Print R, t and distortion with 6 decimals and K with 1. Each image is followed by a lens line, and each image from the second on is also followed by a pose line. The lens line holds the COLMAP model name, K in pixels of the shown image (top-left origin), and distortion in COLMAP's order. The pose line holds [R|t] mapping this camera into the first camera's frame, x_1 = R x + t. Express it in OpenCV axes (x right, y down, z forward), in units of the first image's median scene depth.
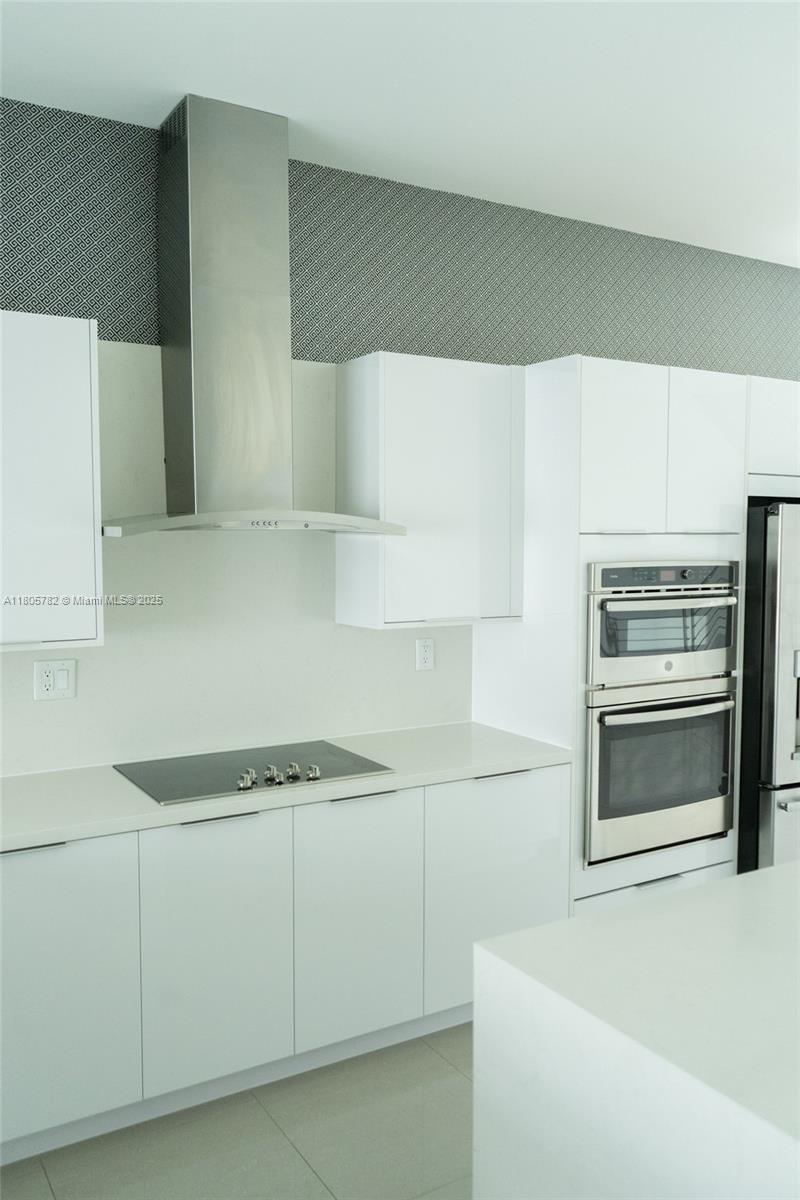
lens RADIAL K [[985.2, 0, 418.1], [0, 985.2, 621.5], [0, 0, 1]] dist [-0.014335, -0.008767]
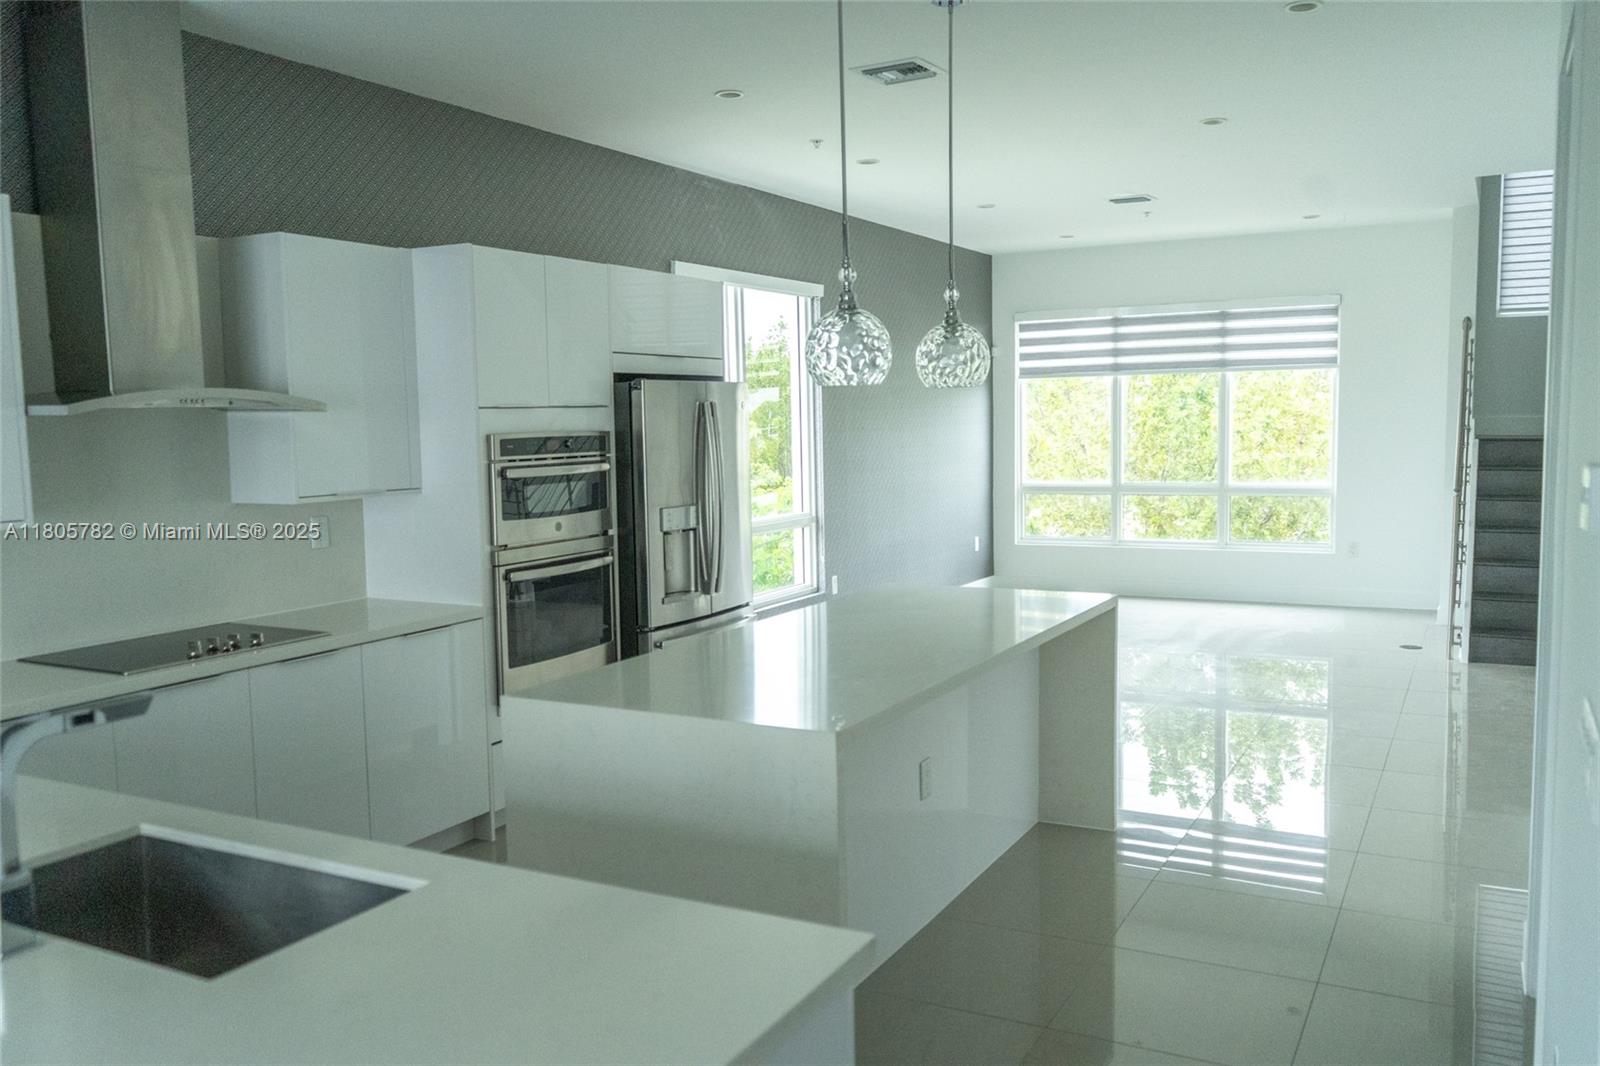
lens RADIAL K [[1284.4, 0, 800.4], [0, 1284.4, 543.0], [0, 0, 1]] dist [-0.012469, 0.004720]
pose [[0.862479, -0.062771, 0.502184, -0.244218], [0.054013, 0.998028, 0.031983, 0.033143], [-0.503201, -0.000460, 0.864169, -0.397656]]
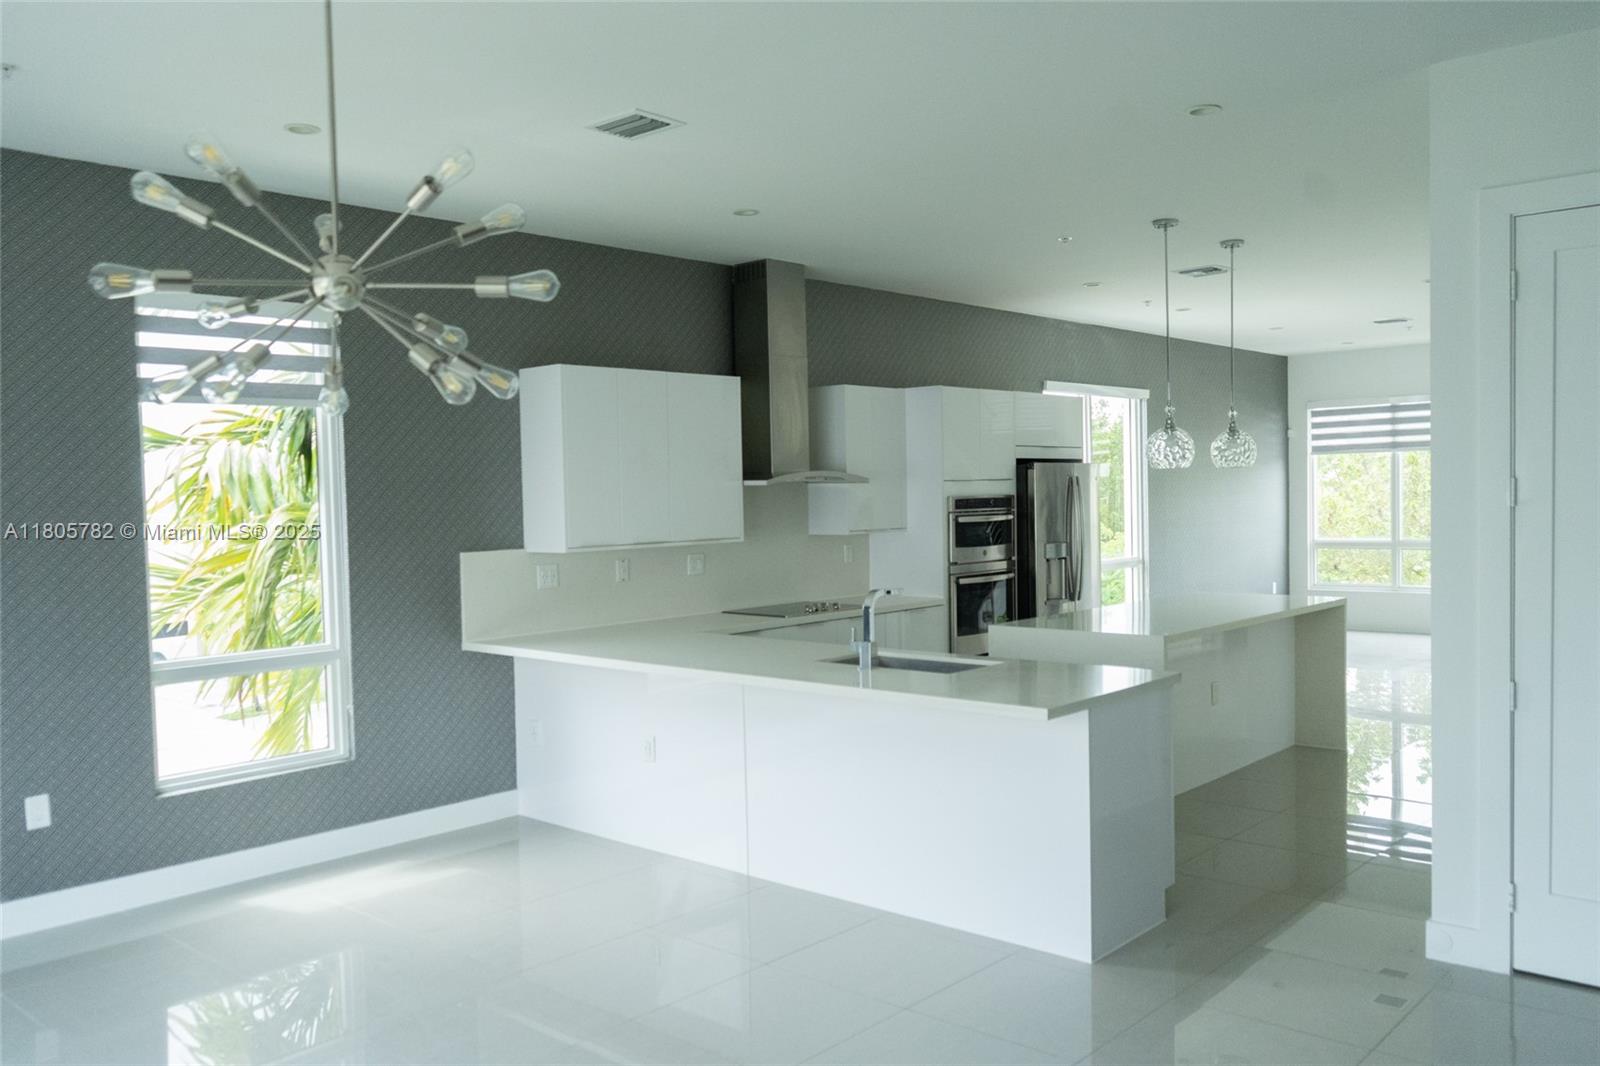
lens RADIAL K [[1284.4, 0, 802.3], [0, 1284.4, 542.4], [0, 0, 1]] dist [-0.012469, 0.004720]
pose [[0.957310, -0.028255, 0.287680, -0.764972], [0.039804, 0.998616, -0.034374, 0.096189], [-0.286311, 0.044358, 0.957109, -1.196845]]
